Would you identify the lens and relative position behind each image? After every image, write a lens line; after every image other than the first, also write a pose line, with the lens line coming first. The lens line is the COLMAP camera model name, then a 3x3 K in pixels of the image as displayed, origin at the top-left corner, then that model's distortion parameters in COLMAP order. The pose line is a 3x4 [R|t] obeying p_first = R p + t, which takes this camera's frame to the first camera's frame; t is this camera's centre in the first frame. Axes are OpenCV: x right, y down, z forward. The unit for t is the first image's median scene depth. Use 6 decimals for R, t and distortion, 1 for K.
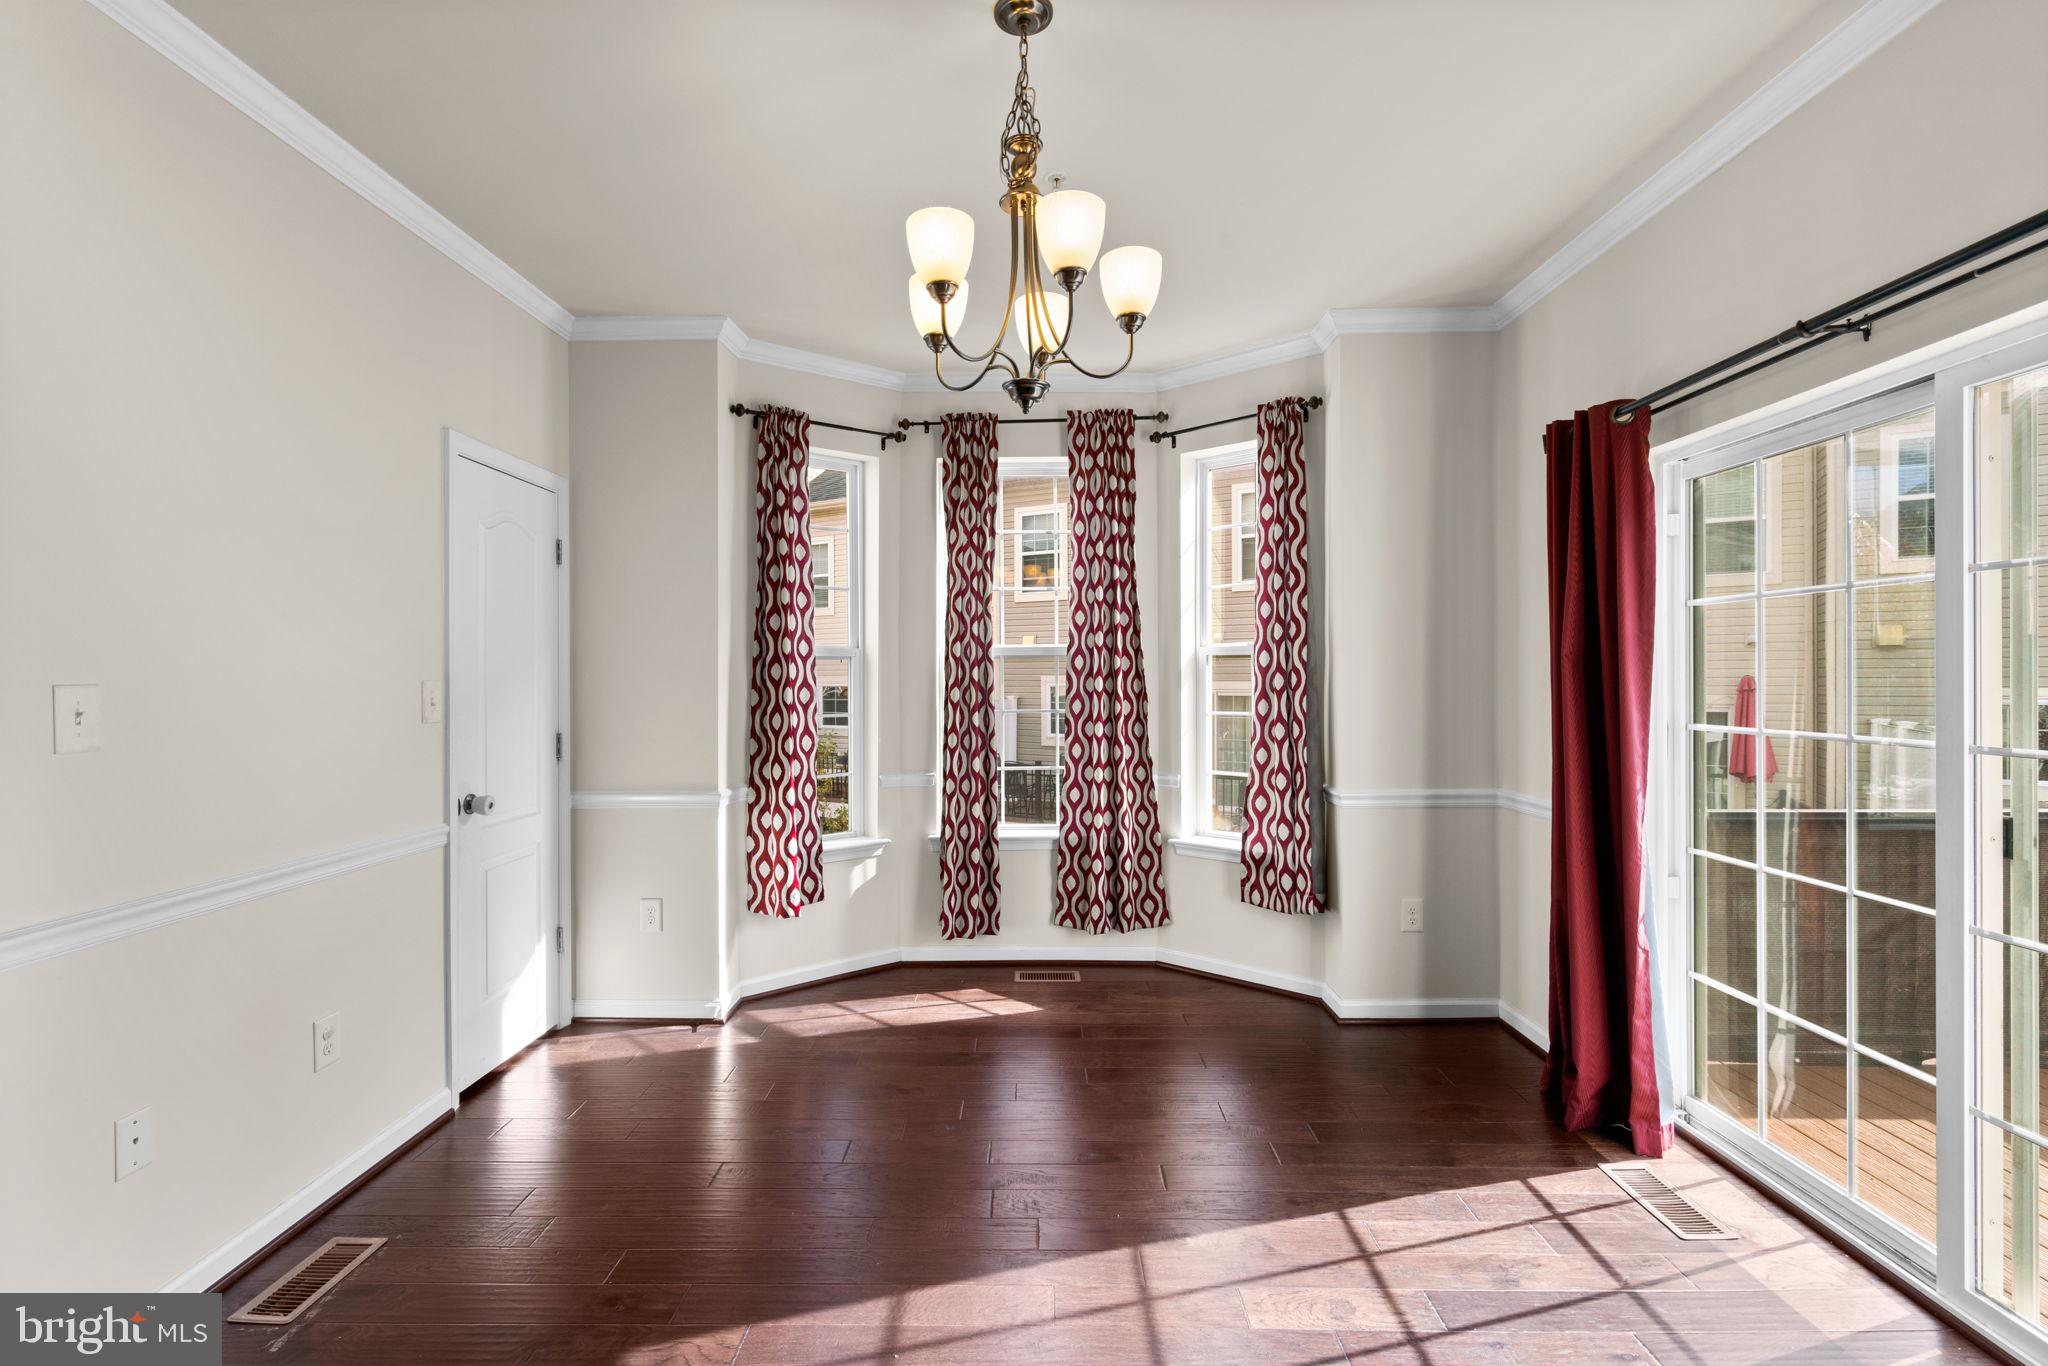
lens RADIAL K [[926.0, 0, 1024.0], [0, 926.0, 683.0], [0, 0, 1]] dist [-0.004236, 0.000298]
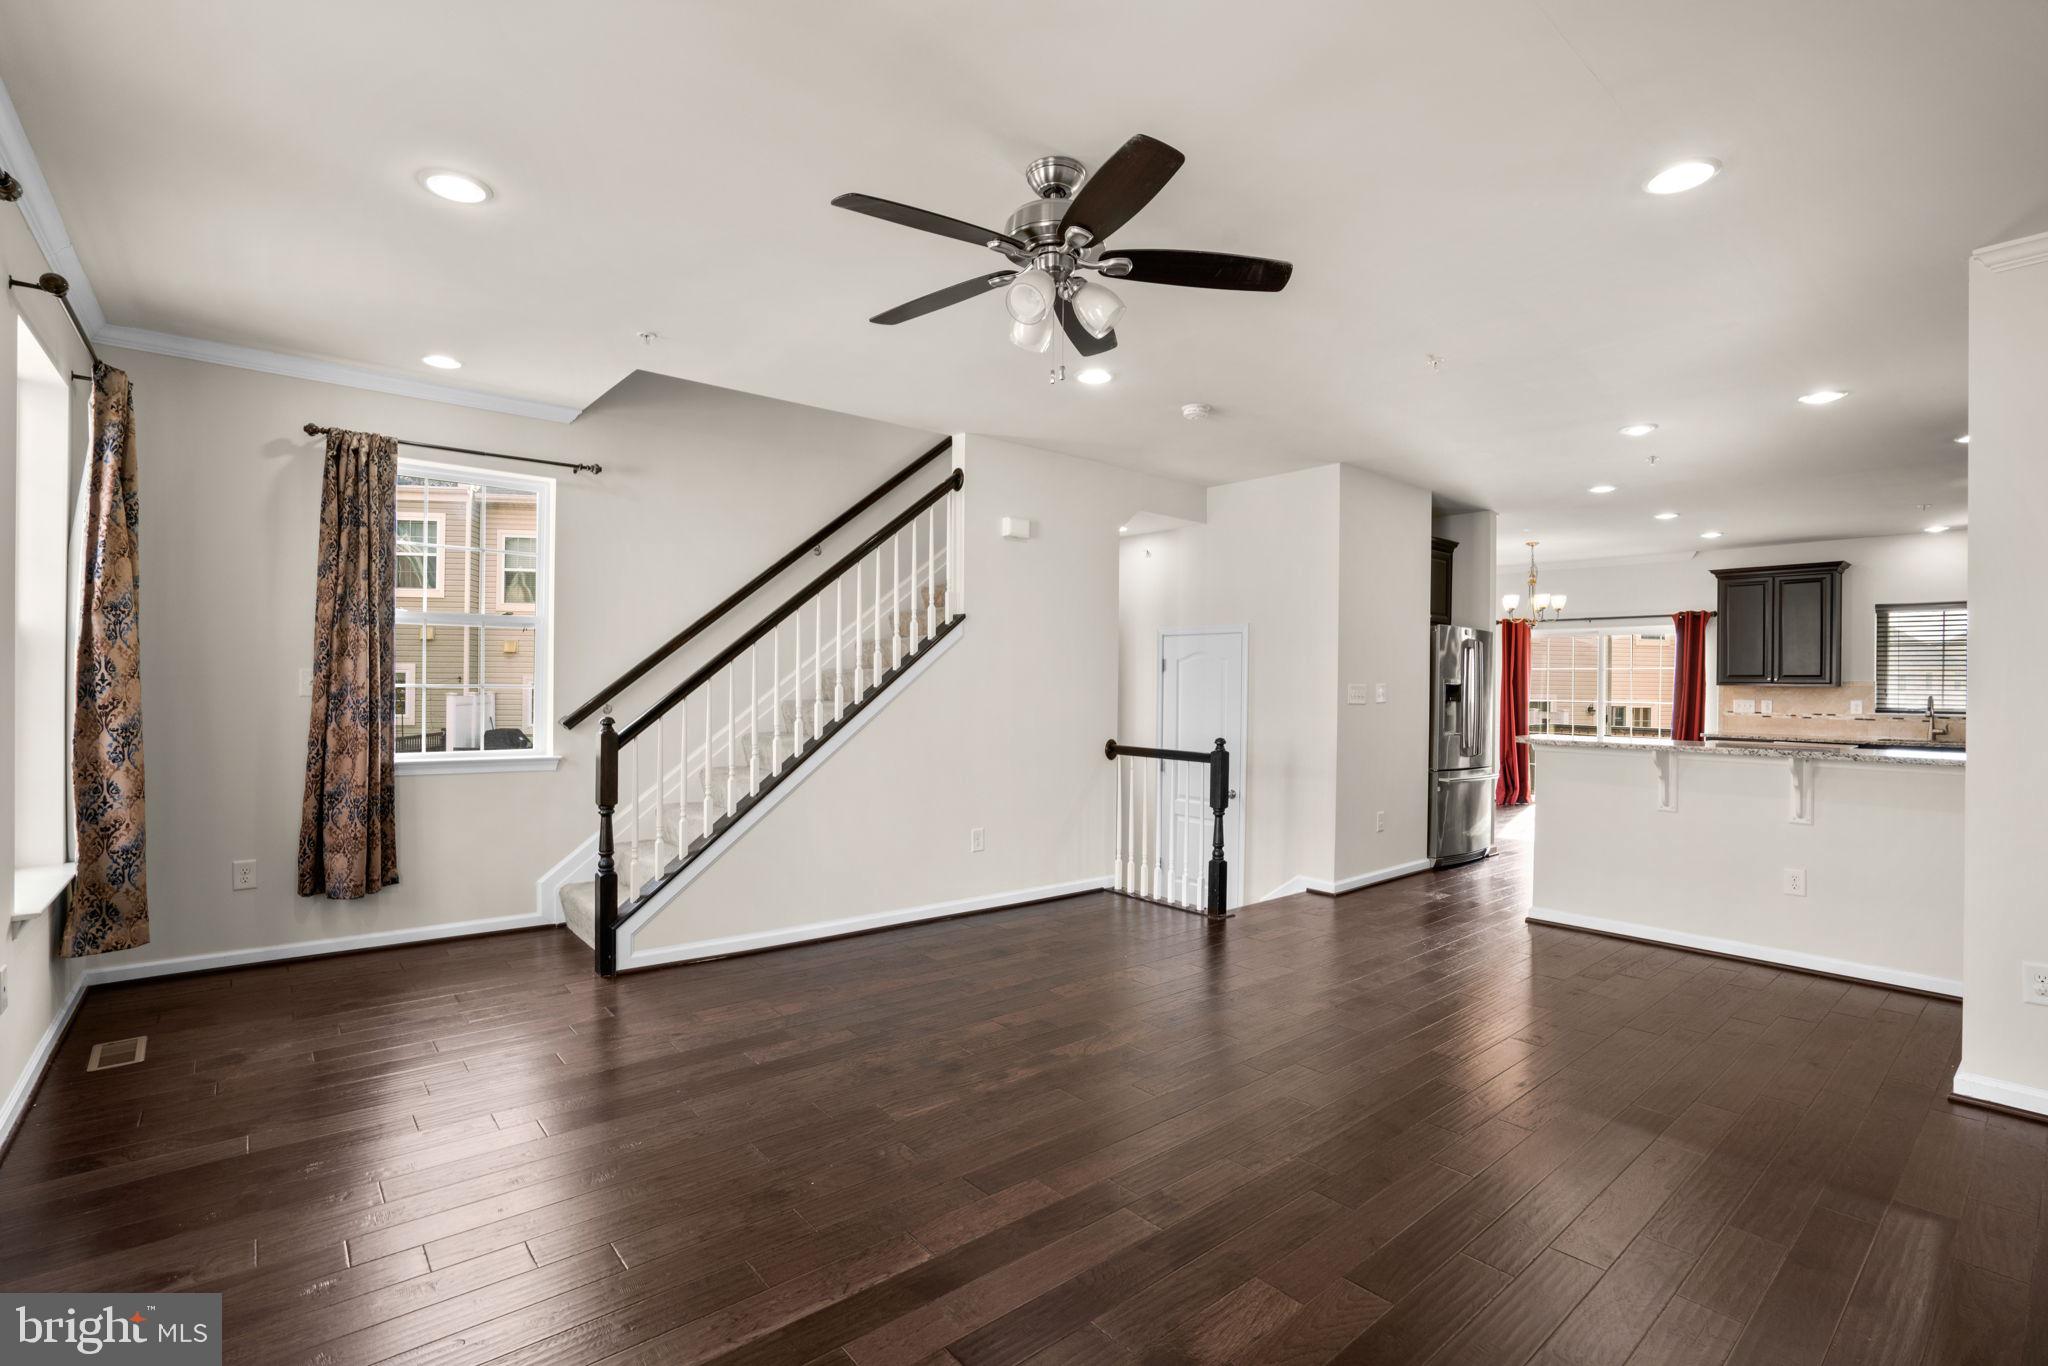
lens RADIAL K [[924.5, 0, 1024.0], [0, 924.5, 683.0], [0, 0, 1]] dist [-0.031430, 0.000488]
pose [[0.758950, 0.013879, 0.651001, -2.272657], [-0.011343, 0.999903, -0.008093, 0.017546], [-0.651050, -0.001242, 0.759034, -0.378612]]
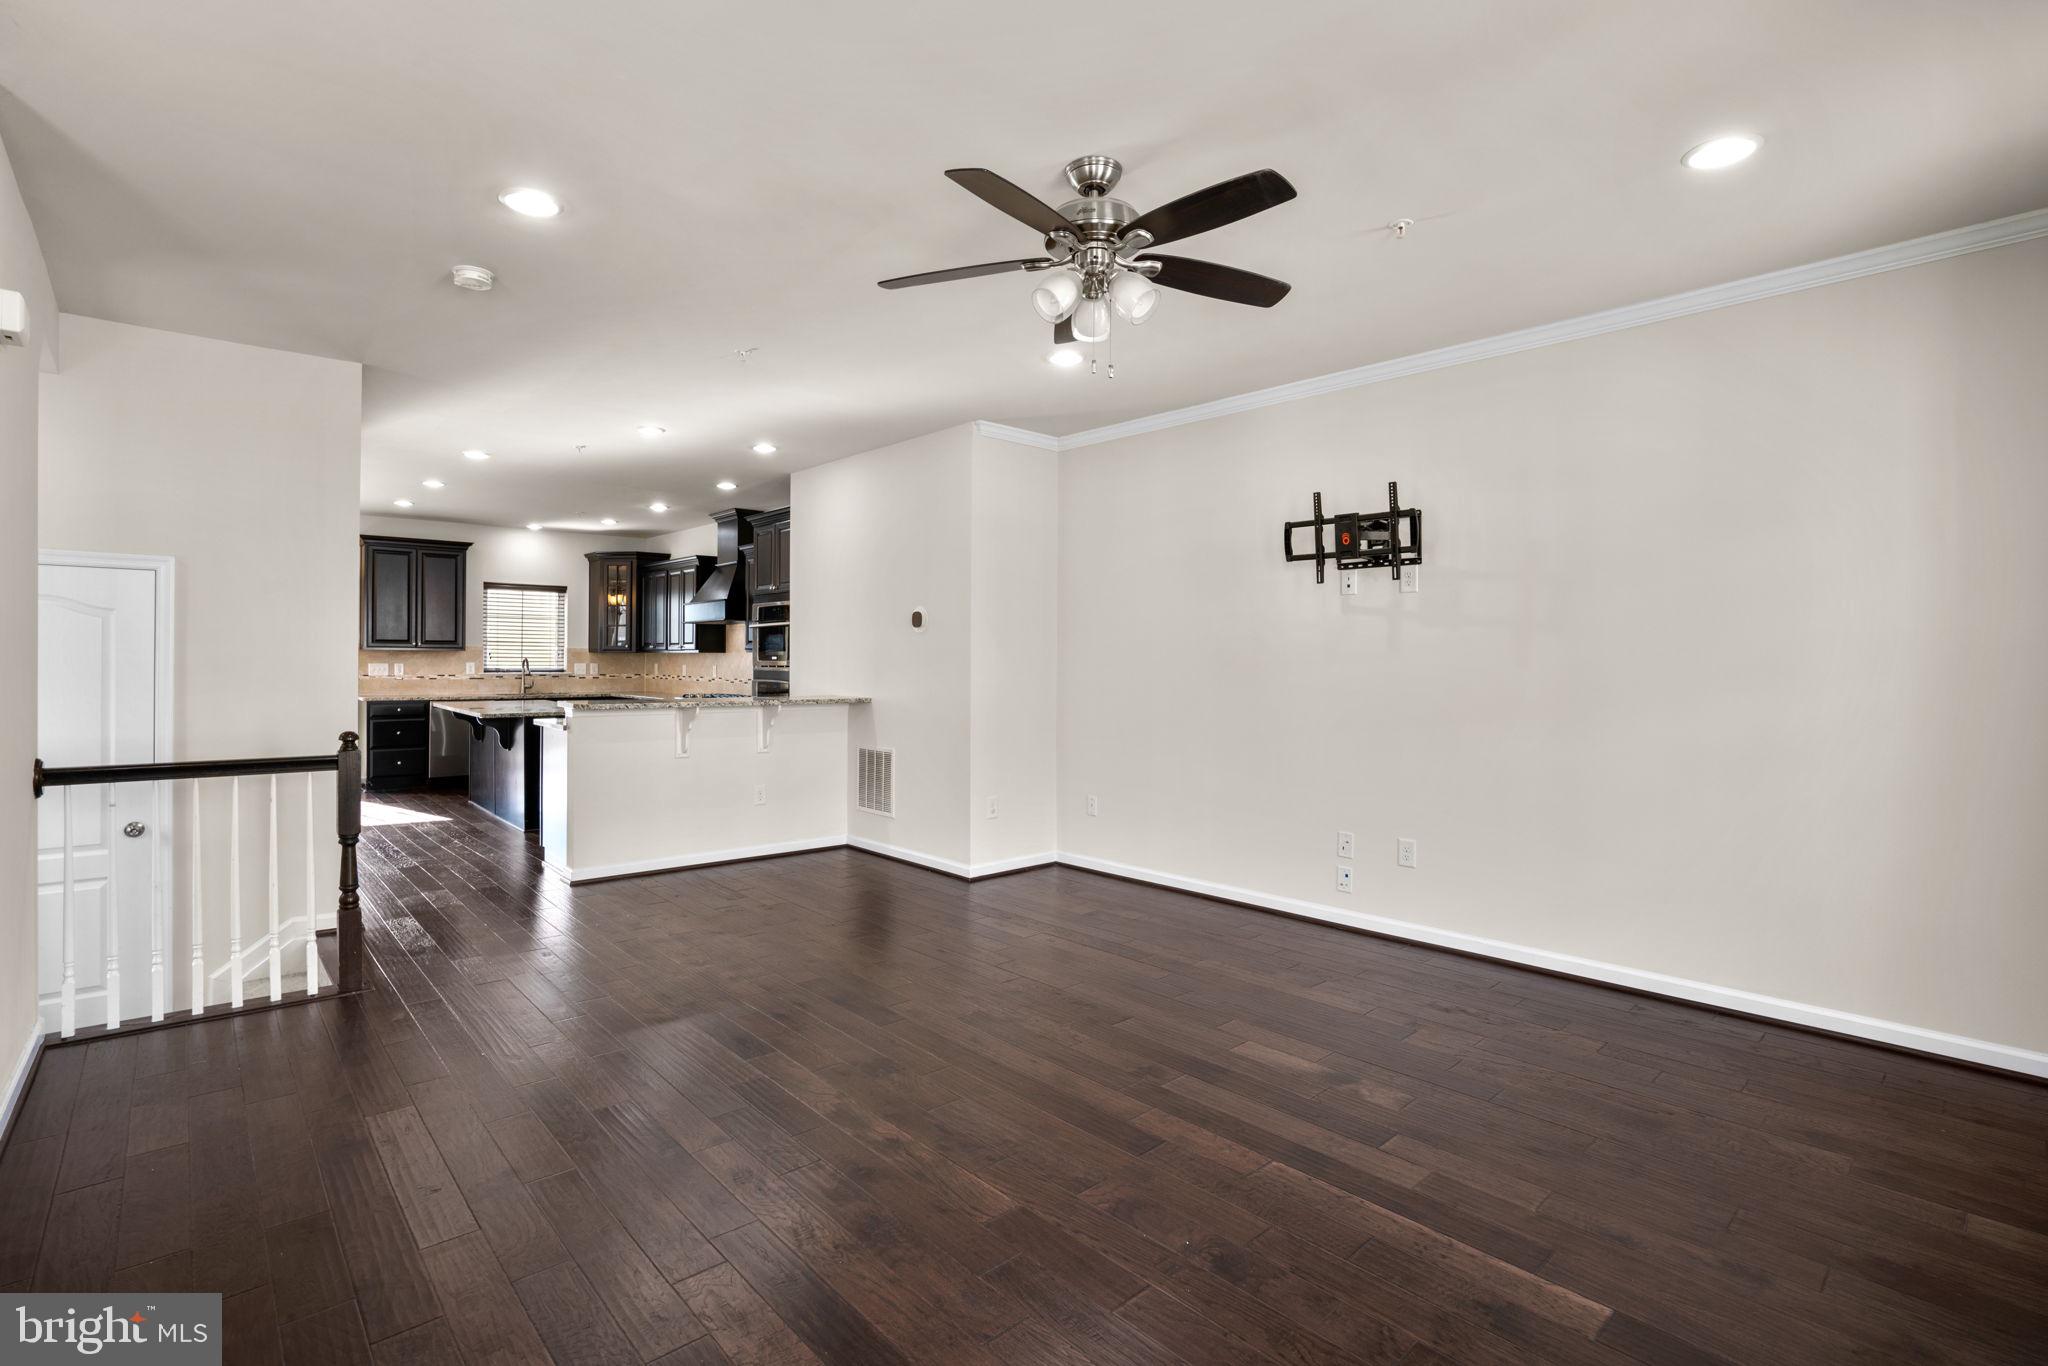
lens RADIAL K [[953.8, 0, 987.9], [0, 953.8, 659.5], [0, 0, 1]] dist [-0.033438, 0.000261]
pose [[-0.662379, 0.000176, 0.749169, -2.305875], [-0.000059, 1.000000, -0.000288, 0.011737], [-0.749169, -0.000235, -0.662379, 0.556934]]
